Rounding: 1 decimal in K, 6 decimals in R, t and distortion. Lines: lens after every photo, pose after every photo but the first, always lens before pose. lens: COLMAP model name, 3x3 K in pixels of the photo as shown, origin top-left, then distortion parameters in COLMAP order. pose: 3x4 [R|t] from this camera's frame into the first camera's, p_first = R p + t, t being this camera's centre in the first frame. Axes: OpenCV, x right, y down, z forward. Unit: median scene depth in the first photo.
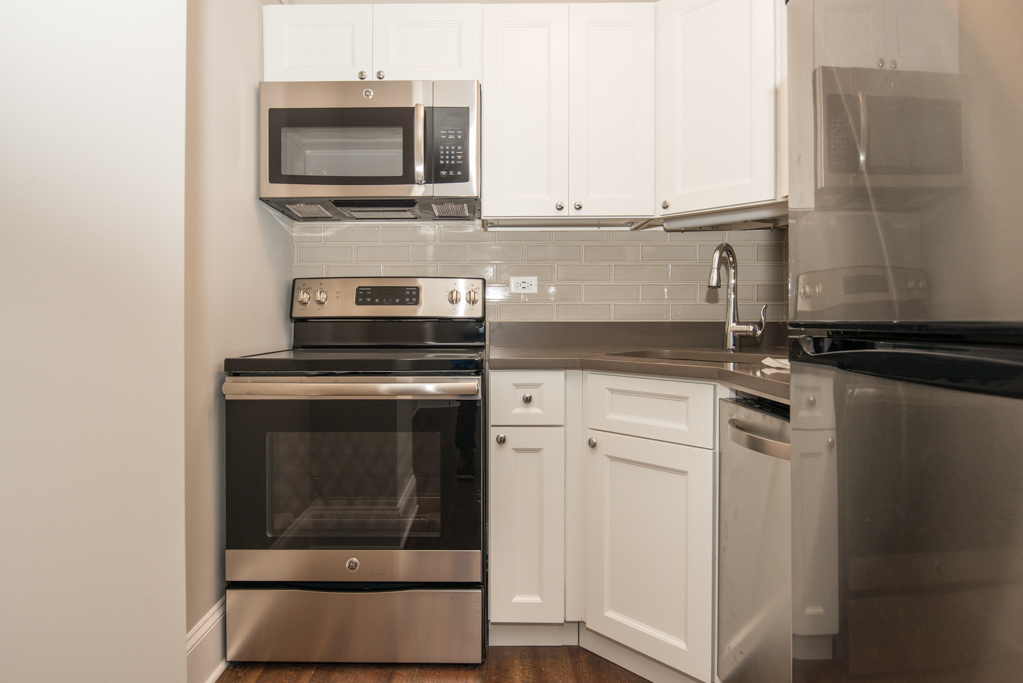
lens RADIAL K [[572.5, 0, 495.7], [0, 572.5, 324.8], [0, 0, 1]] dist [0.000131, 0.000108]
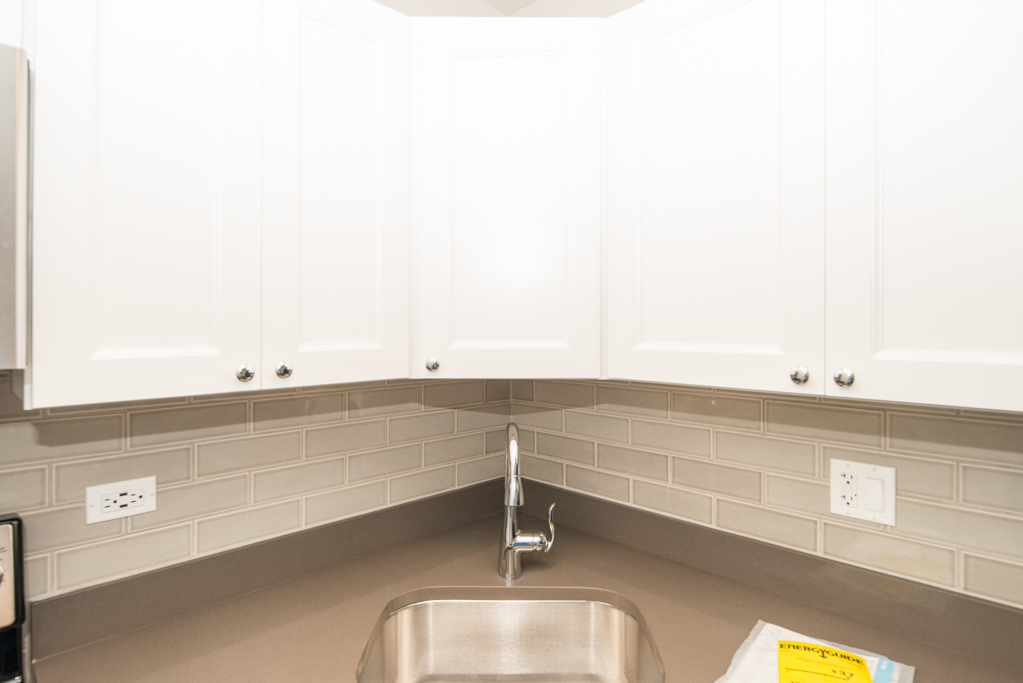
lens RADIAL K [[572.7, 0, 513.9], [0, 572.7, 320.3], [0, 0, 1]] dist [-0.003209, -0.002506]
pose [[0.704054, 0.002341, 0.710143, -0.069894], [0.010048, 0.999862, -0.013257, -0.247080], [-0.710076, 0.016469, 0.703933, 0.518211]]
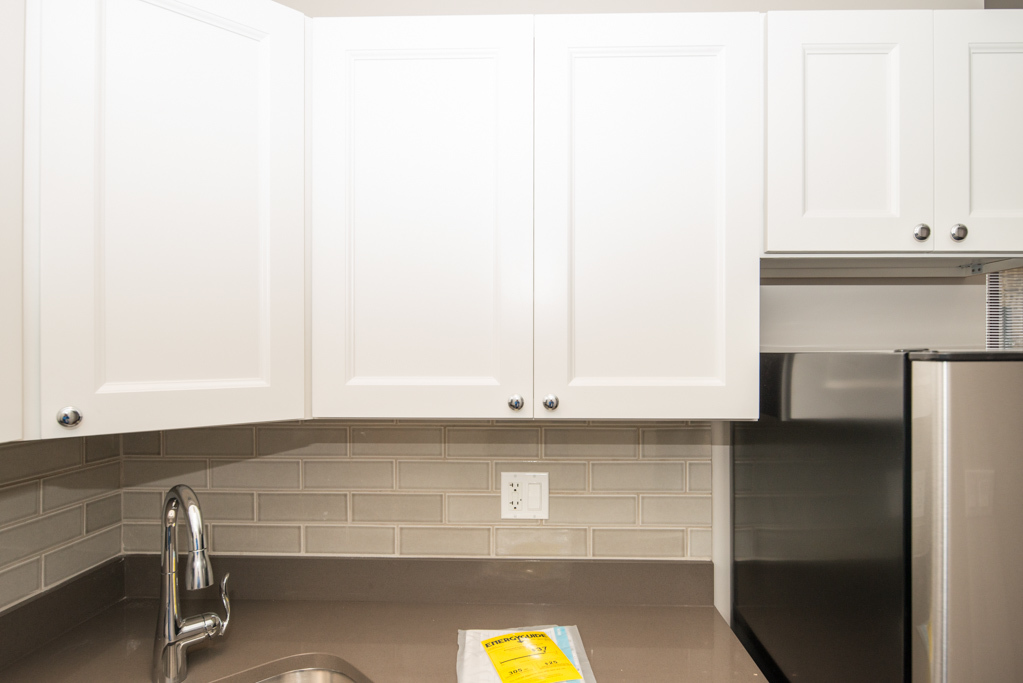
lens RADIAL K [[578.0, 0, 519.0], [0, 578.0, 352.0], [0, 0, 1]] dist [-0.005004, -0.003389]
pose [[0.029566, 0.000216, 0.999563, -0.114756], [0.014282, 0.999898, -0.000638, -0.252862], [-0.999461, 0.014294, 0.029560, 0.663119]]
